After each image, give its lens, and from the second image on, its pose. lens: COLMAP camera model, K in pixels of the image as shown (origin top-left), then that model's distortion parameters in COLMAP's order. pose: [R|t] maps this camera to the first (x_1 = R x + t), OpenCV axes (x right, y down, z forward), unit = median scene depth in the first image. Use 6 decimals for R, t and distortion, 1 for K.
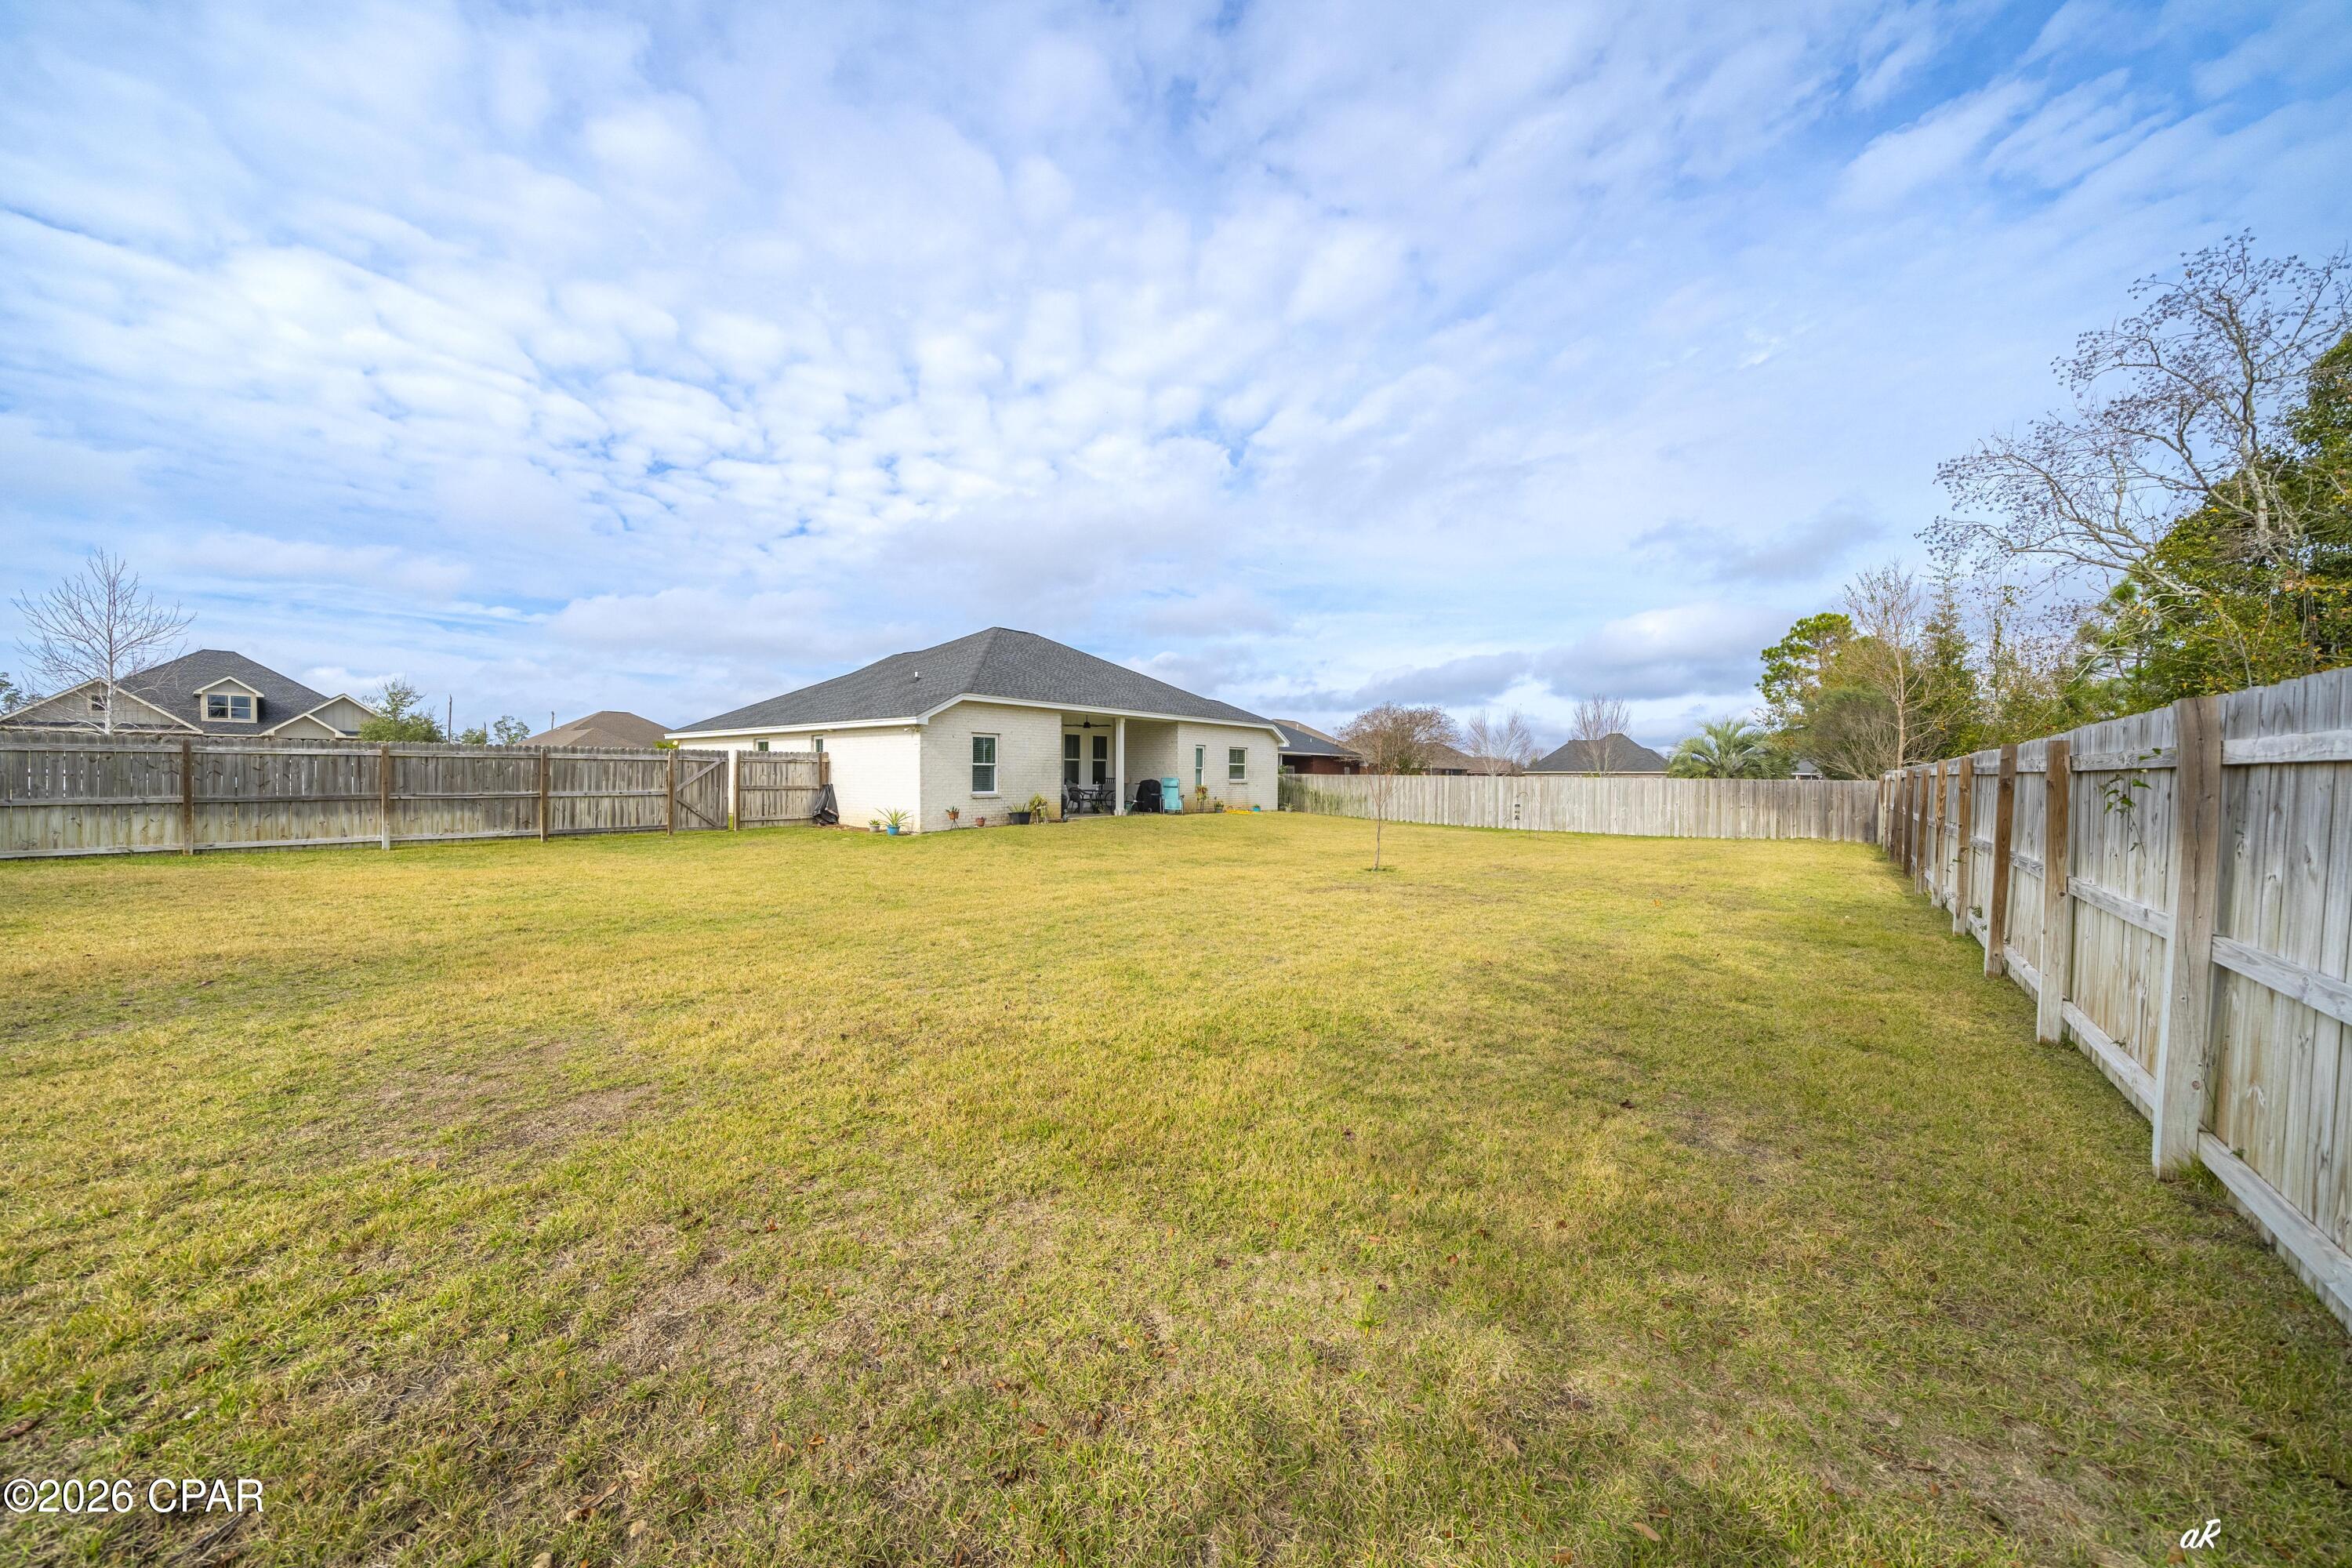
lens RADIAL K [[809.4, 0, 1185.6], [0, 809.4, 795.9], [0, 0, 1]] dist [-0.006888, 0.000231]
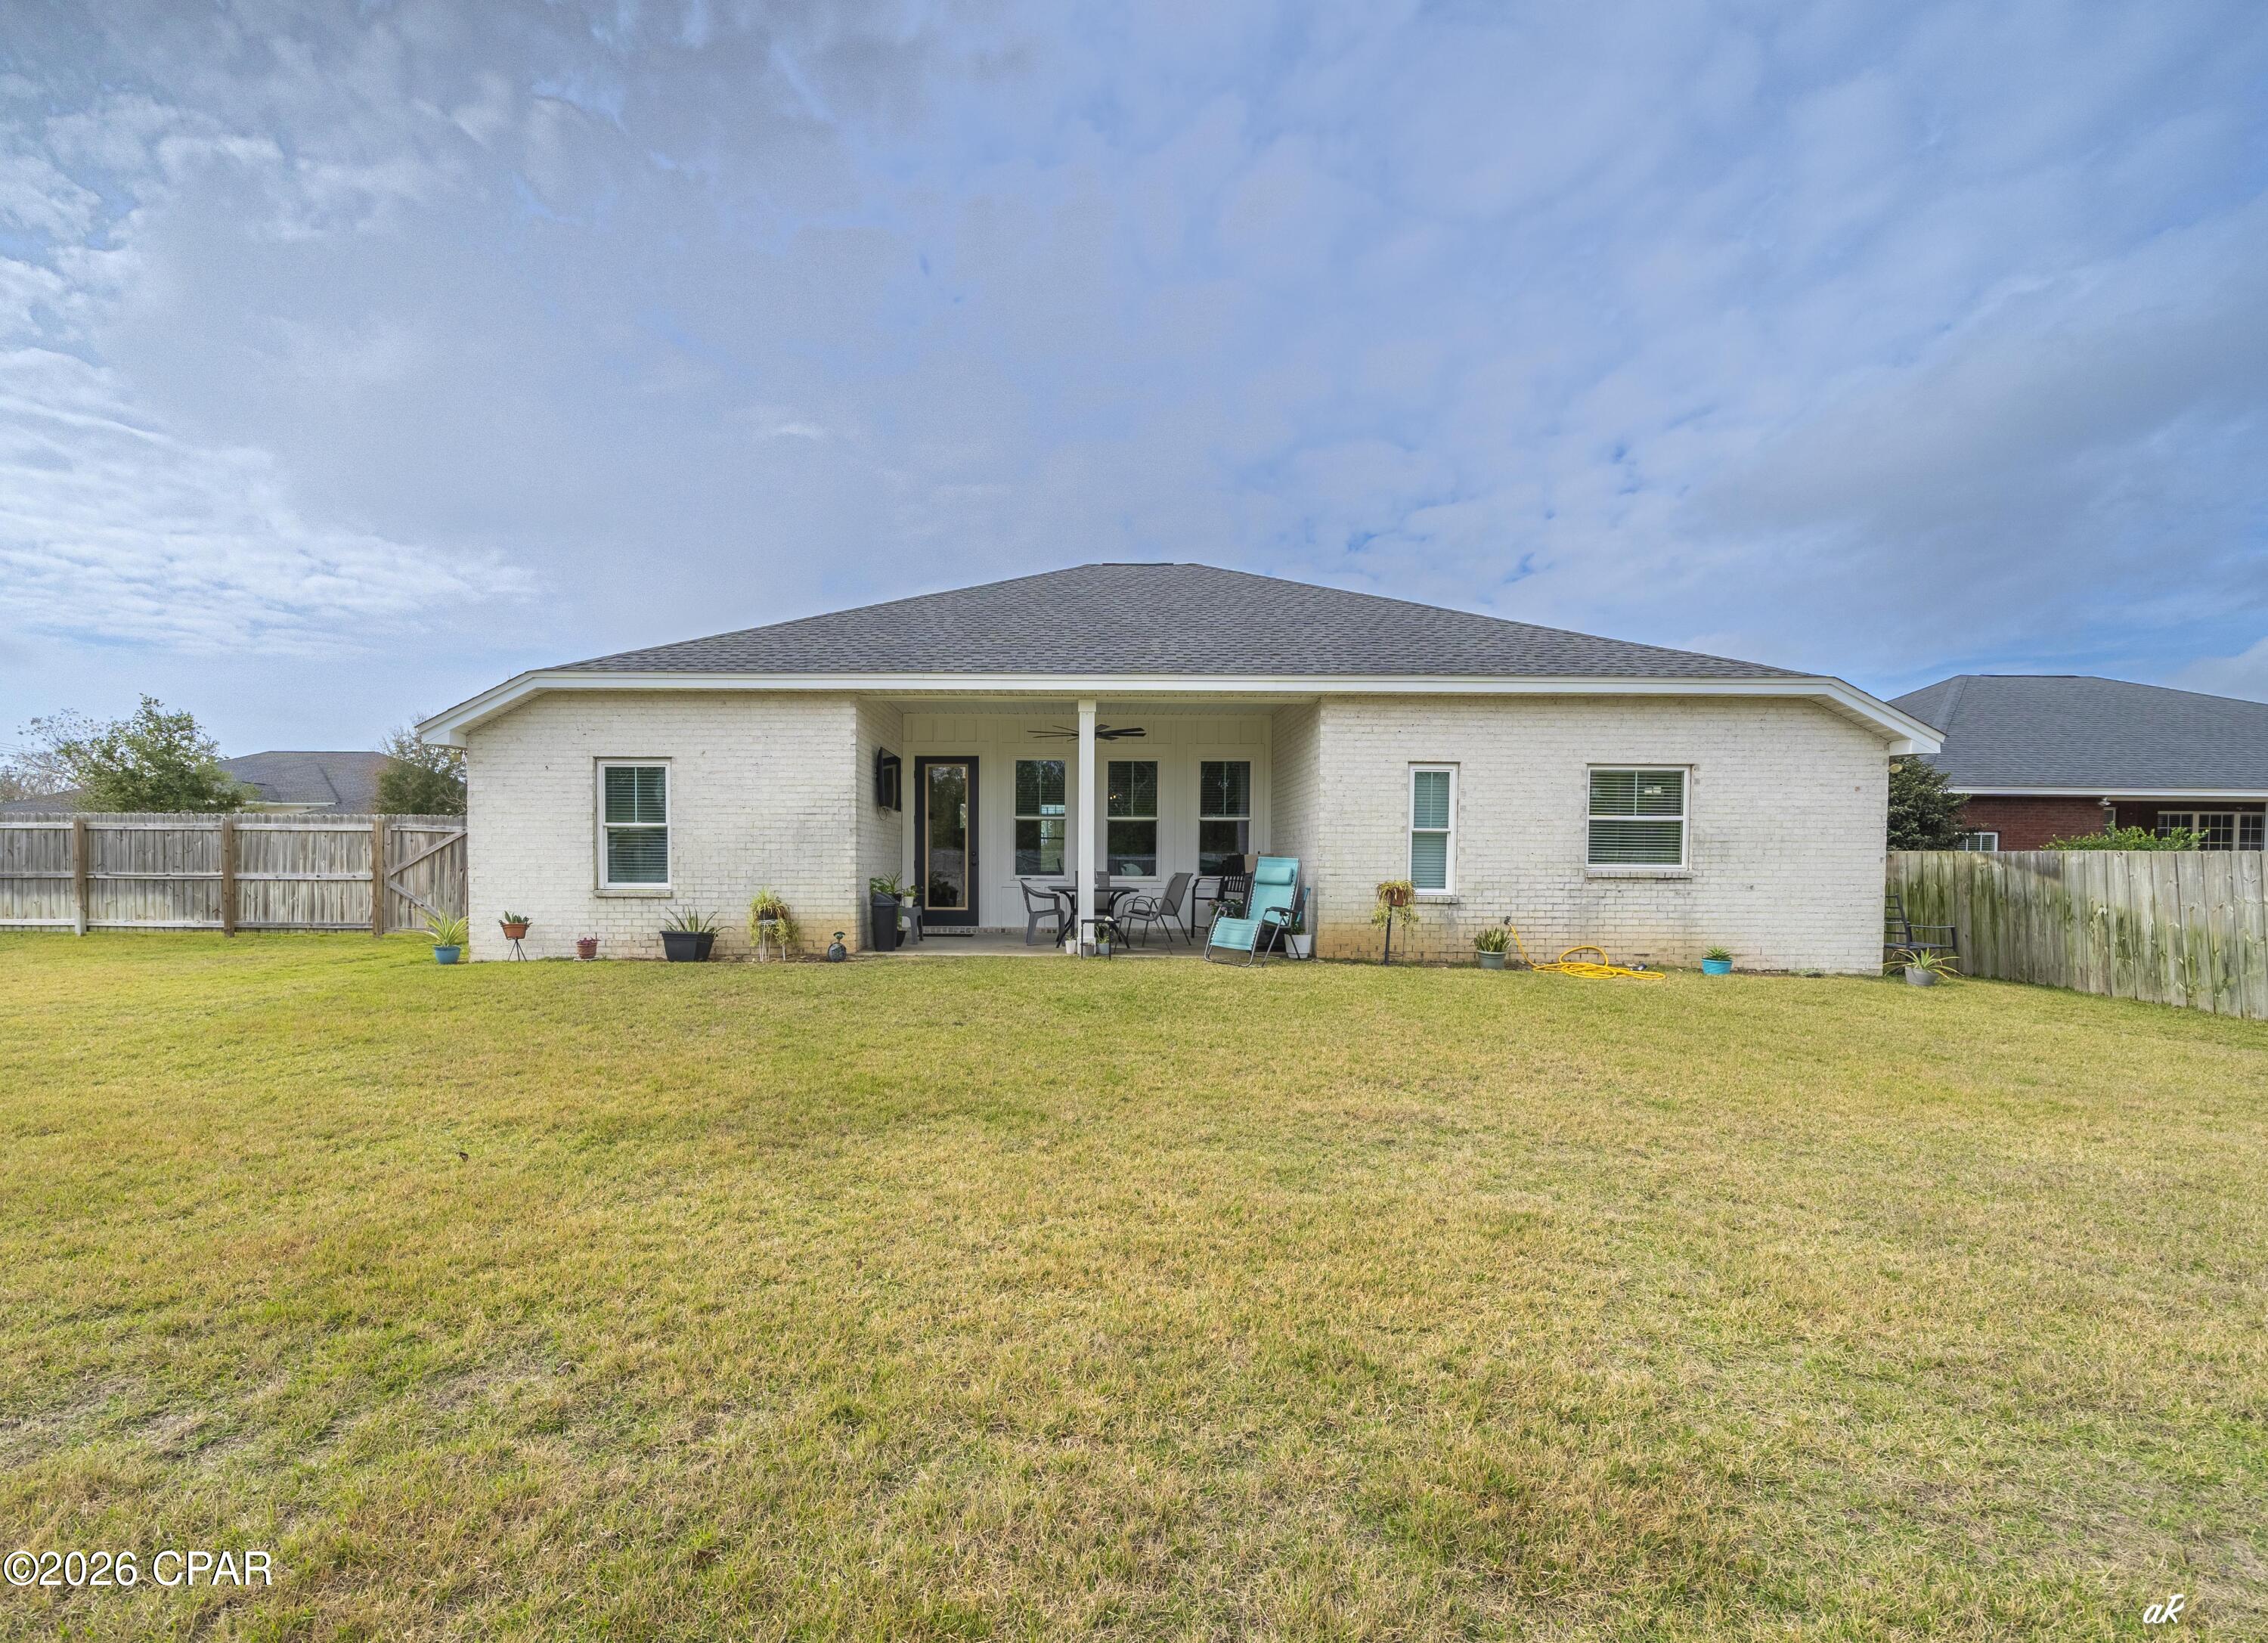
lens RADIAL K [[963.8, 0, 1066.7], [0, 963.8, 832.4], [0, 0, 1]] dist [-0.010719, -0.000061]
pose [[0.596814, -0.027435, -0.801910, 0.297164], [-0.024445, 0.998330, -0.052348, -0.010967], [0.802007, 0.050845, 0.595147, 0.774296]]
